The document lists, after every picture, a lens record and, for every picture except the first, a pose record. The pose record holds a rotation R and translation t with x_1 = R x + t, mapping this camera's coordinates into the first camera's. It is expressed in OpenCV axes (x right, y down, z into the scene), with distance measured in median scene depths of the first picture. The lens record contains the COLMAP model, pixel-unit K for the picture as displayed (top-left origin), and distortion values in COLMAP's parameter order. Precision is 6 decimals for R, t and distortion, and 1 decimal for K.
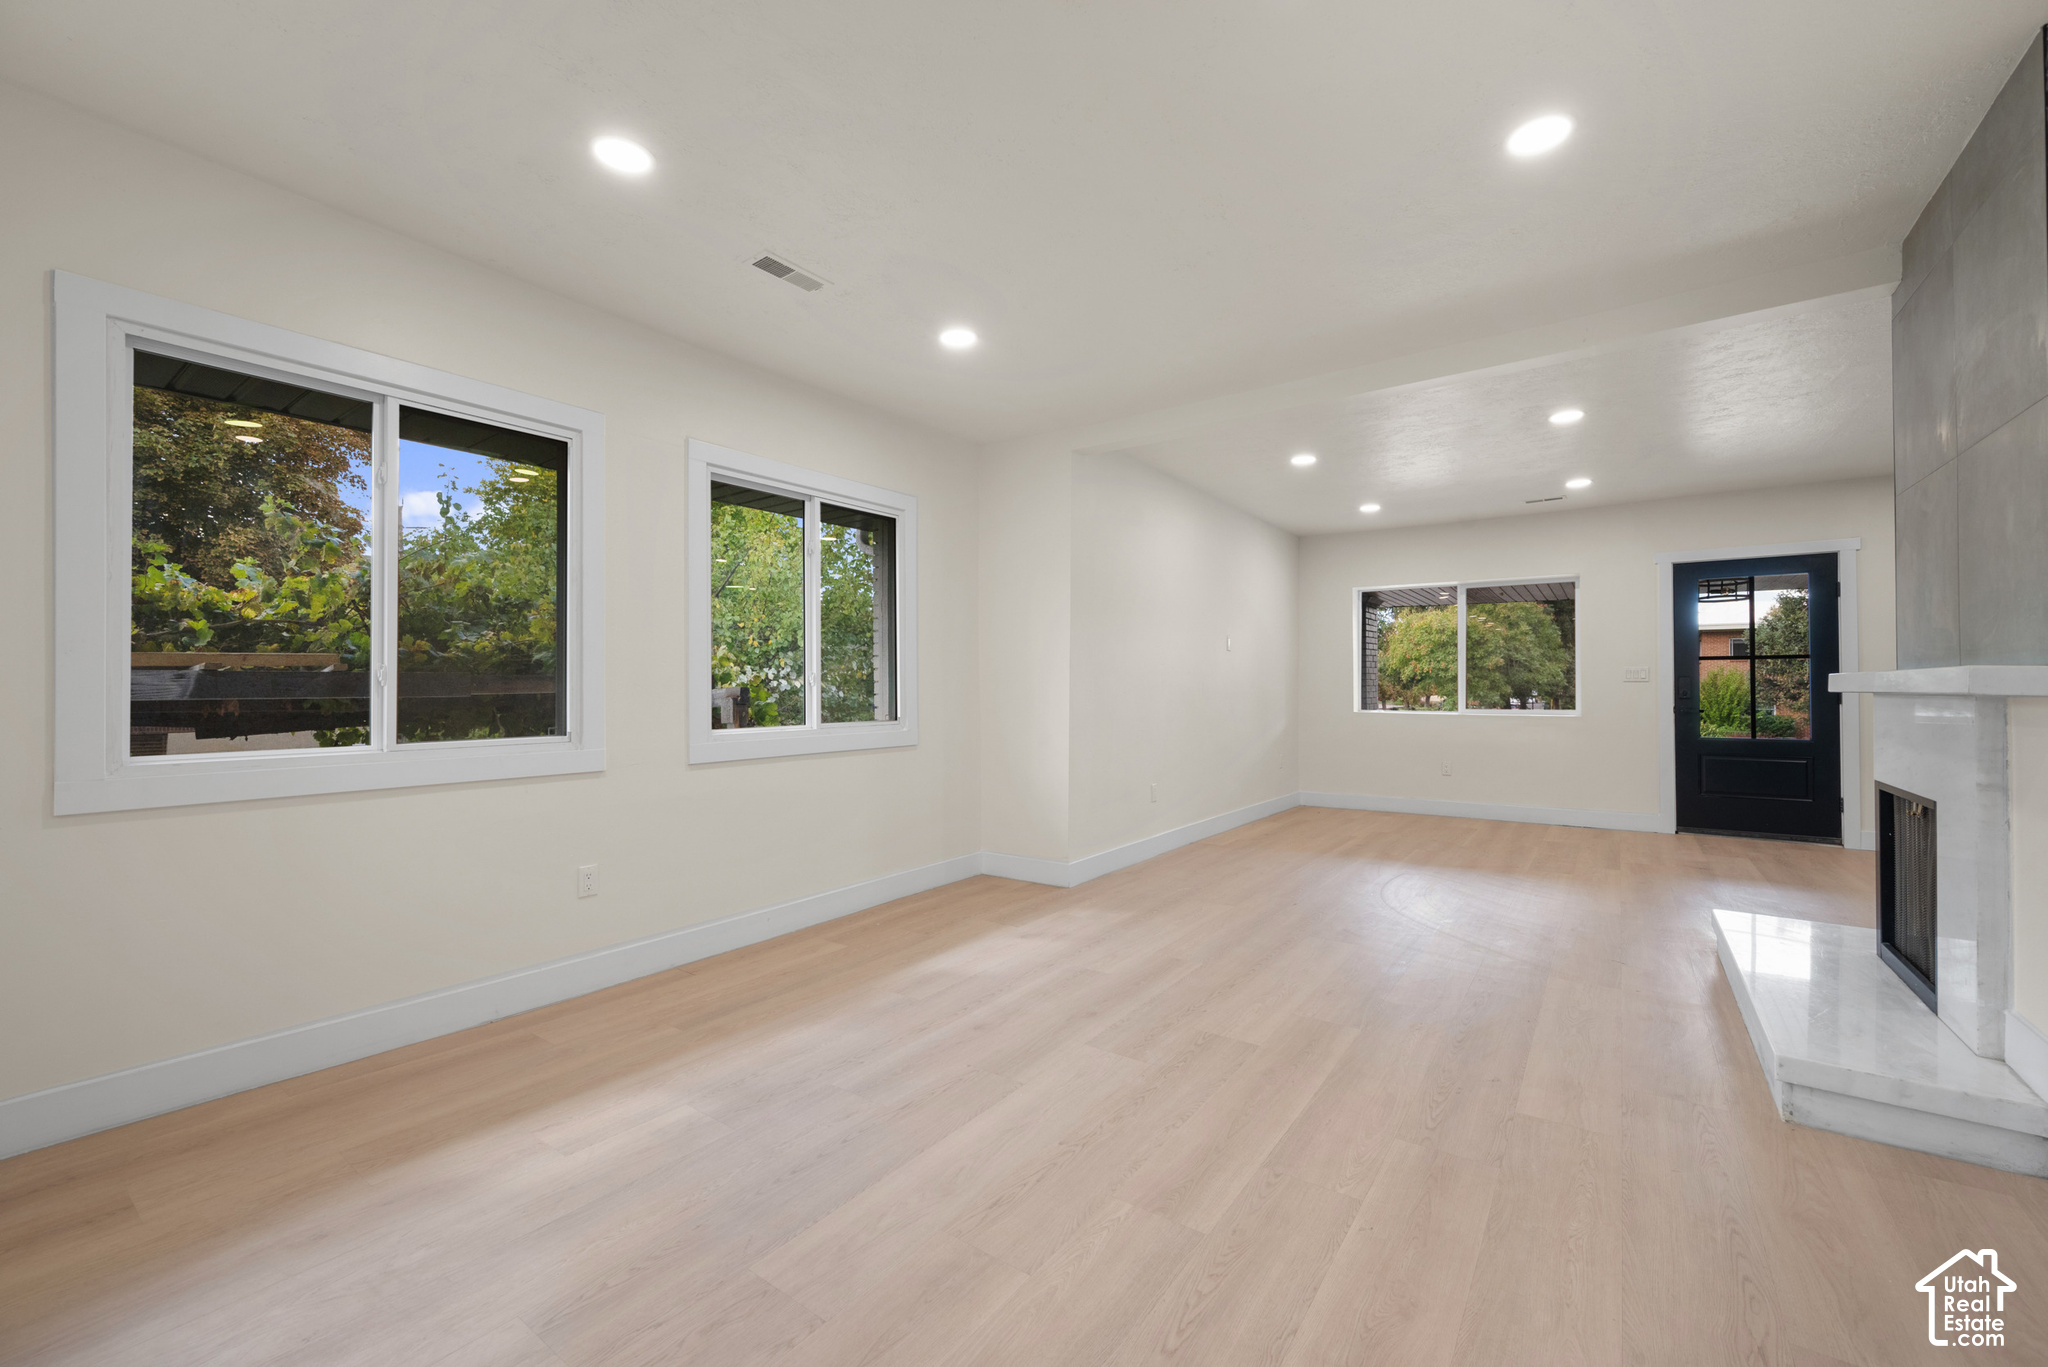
lens RADIAL K [[818.2, 0, 1024.0], [0, 818.2, 683.5], [0, 0, 1]] dist [-0.017320, -0.000031]
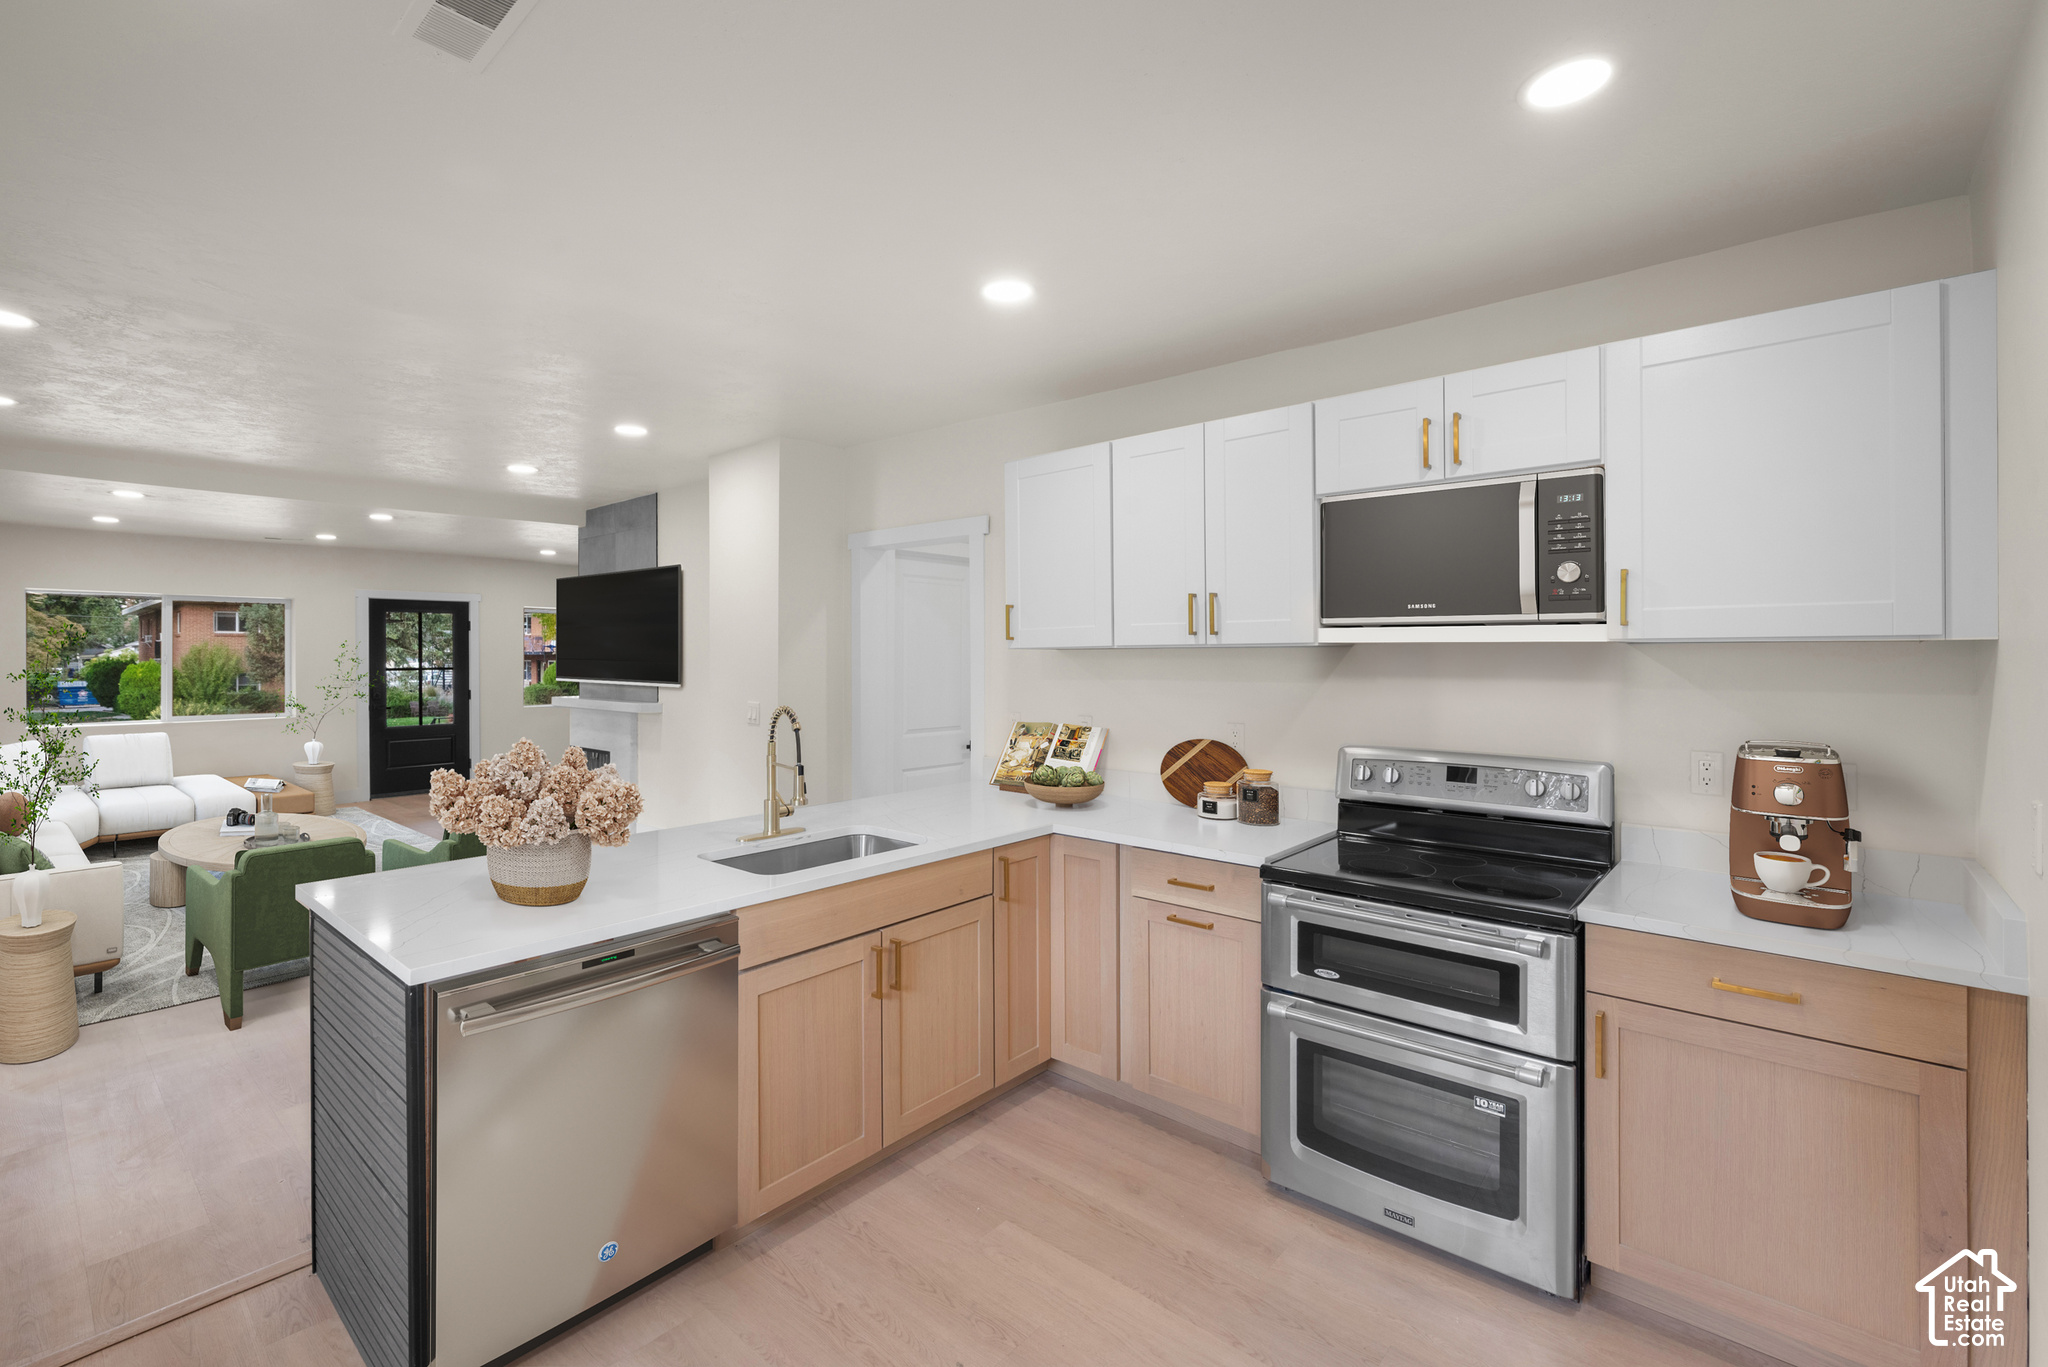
lens RADIAL K [[898.4, 0, 1021.1], [0, 898.4, 652.3], [0, 0, 1]] dist [-0.002605, -0.000663]
pose [[0.076850, 0.001209, 0.997042, -0.658573], [-0.004742, 0.999988, -0.000847, -0.067061], [-0.997031, -0.004663, 0.076855, -0.220720]]
